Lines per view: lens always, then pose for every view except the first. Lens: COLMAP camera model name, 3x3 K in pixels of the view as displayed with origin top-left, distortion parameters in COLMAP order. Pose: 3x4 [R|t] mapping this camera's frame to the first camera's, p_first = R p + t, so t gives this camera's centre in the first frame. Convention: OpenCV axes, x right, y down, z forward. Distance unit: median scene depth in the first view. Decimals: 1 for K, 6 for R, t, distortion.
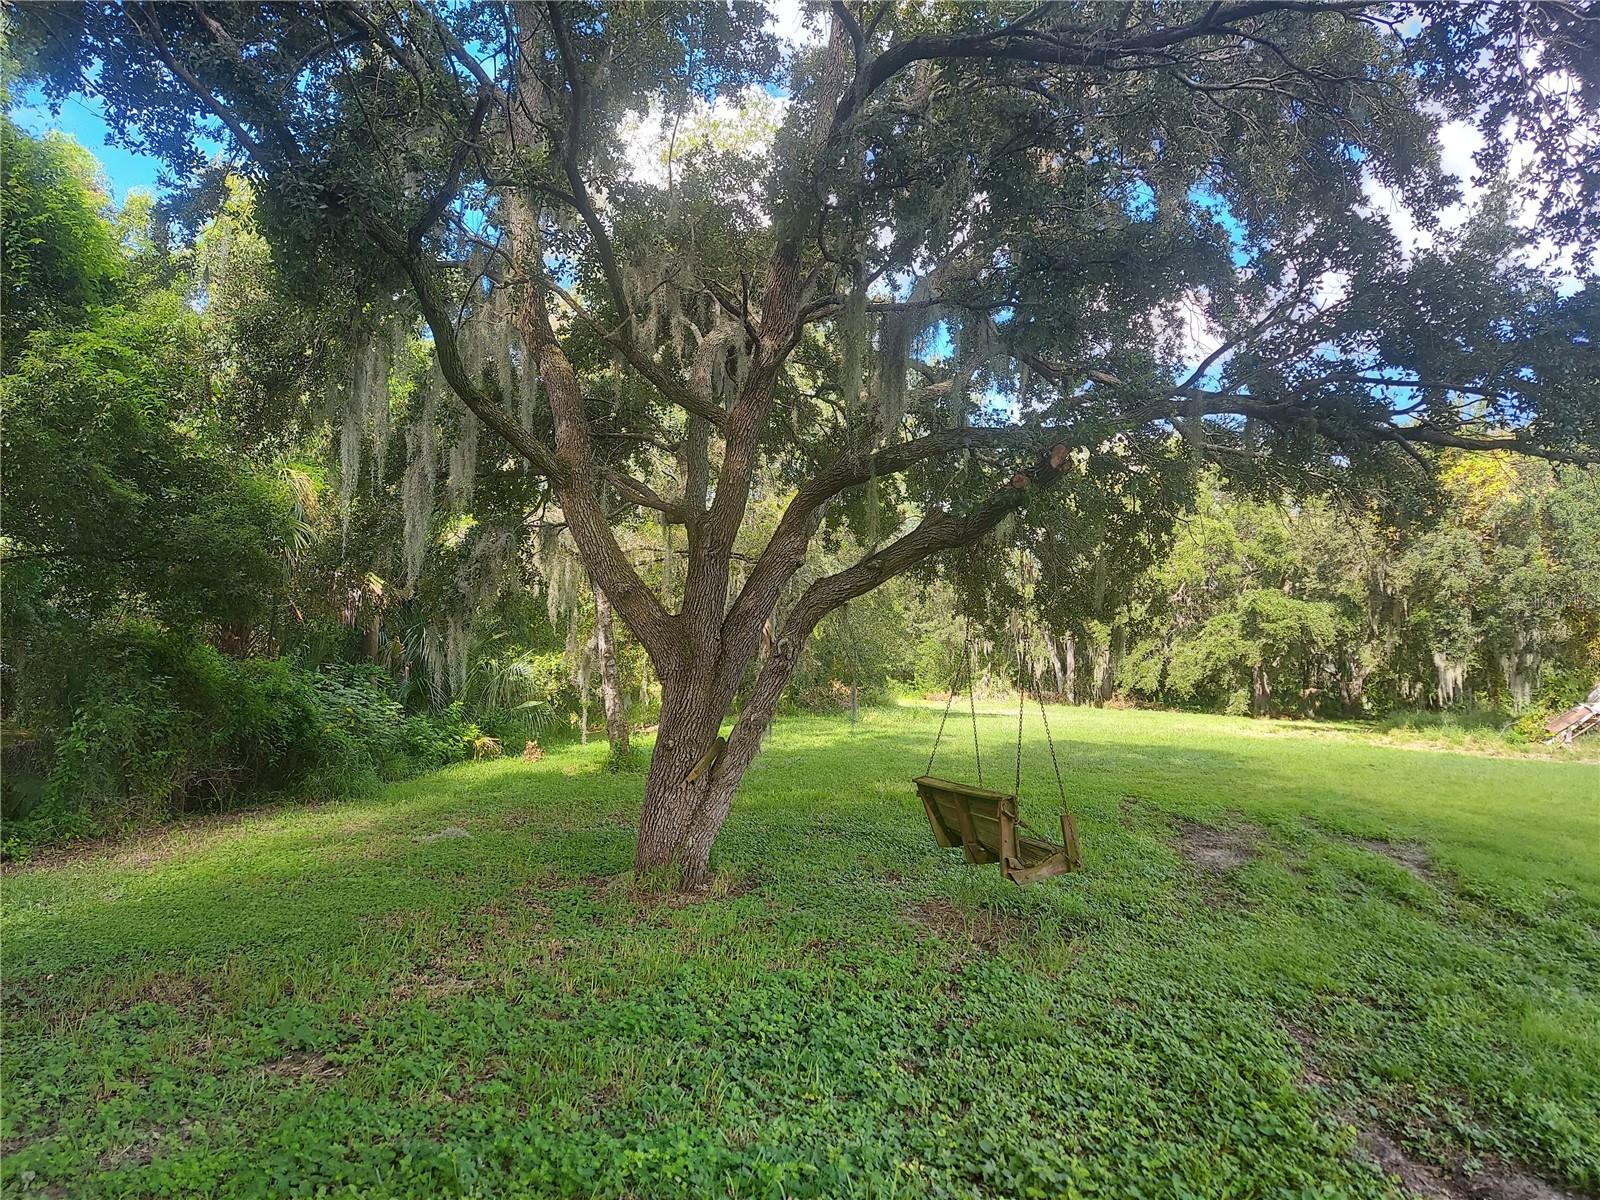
lens RADIAL K [[1133.3, 0, 801.6], [0, 1133.3, 621.2], [0, 0, 1]] dist [0.071855, -0.088767]
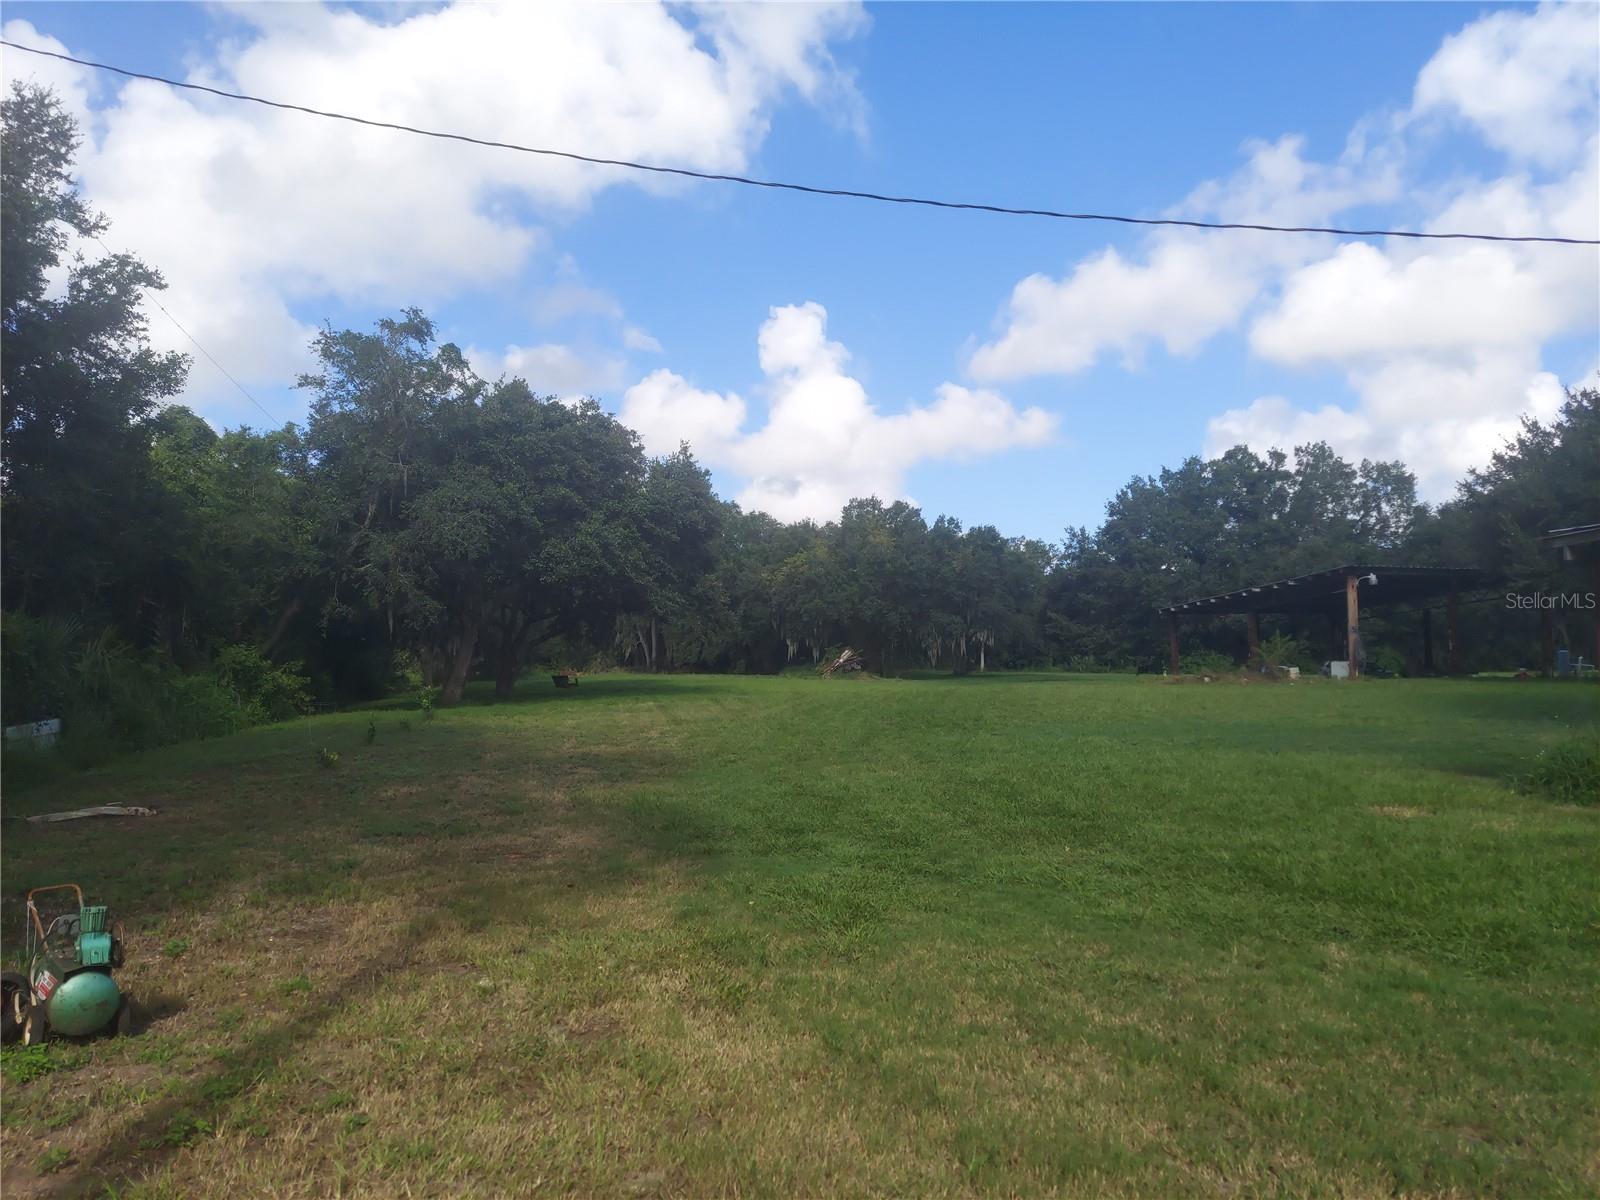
lens RADIAL K [[1137.4, 0, 801.6], [0, 1137.4, 618.7], [0, 0, 1]] dist [0.080861, -0.086574]
pose [[0.947921, -0.030090, 0.317081, -0.070409], [0.025279, 0.999495, 0.019274, -0.031179], [-0.317501, -0.010255, 0.948203, -0.638838]]
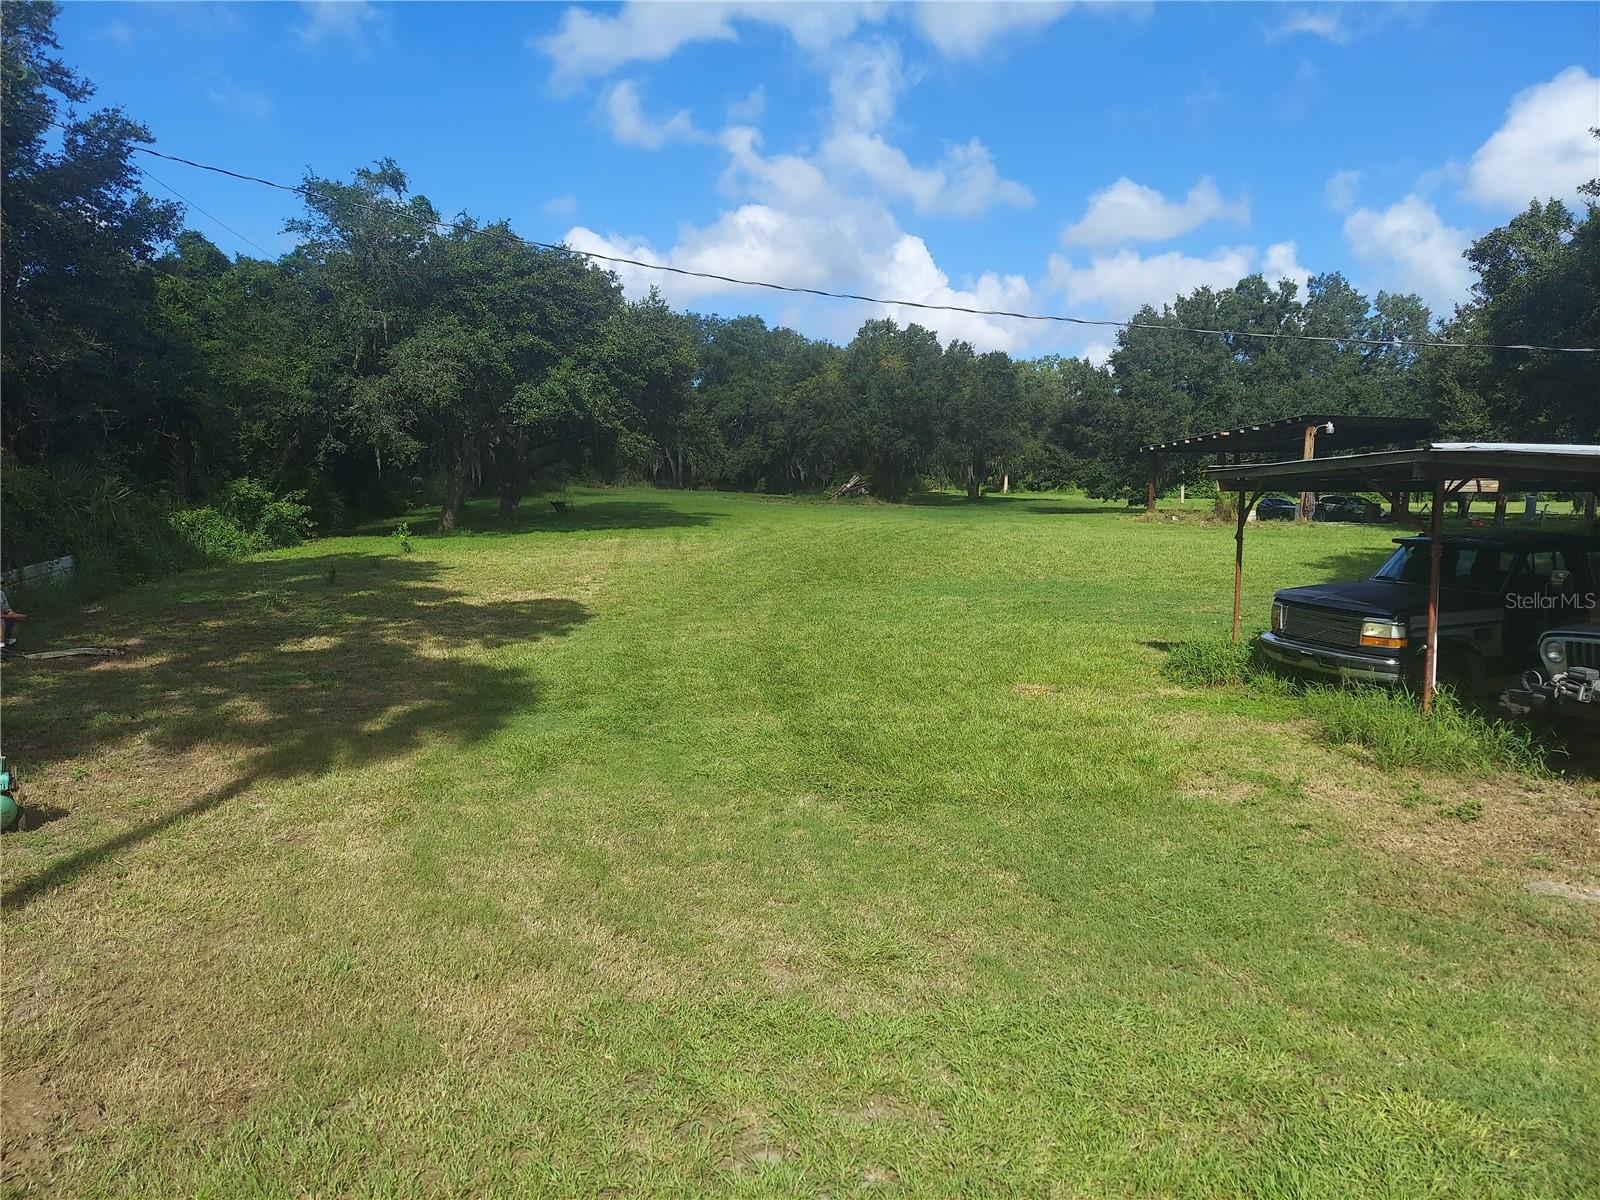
lens RADIAL K [[1133.3, 0, 801.6], [0, 1133.3, 621.2], [0, 0, 1]] dist [0.071855, -0.088767]
pose [[0.961892, -0.056659, 0.267496, -0.037269], [0.005601, 0.982173, 0.187896, -0.050414], [-0.273373, -0.179237, 0.945061, -0.694047]]
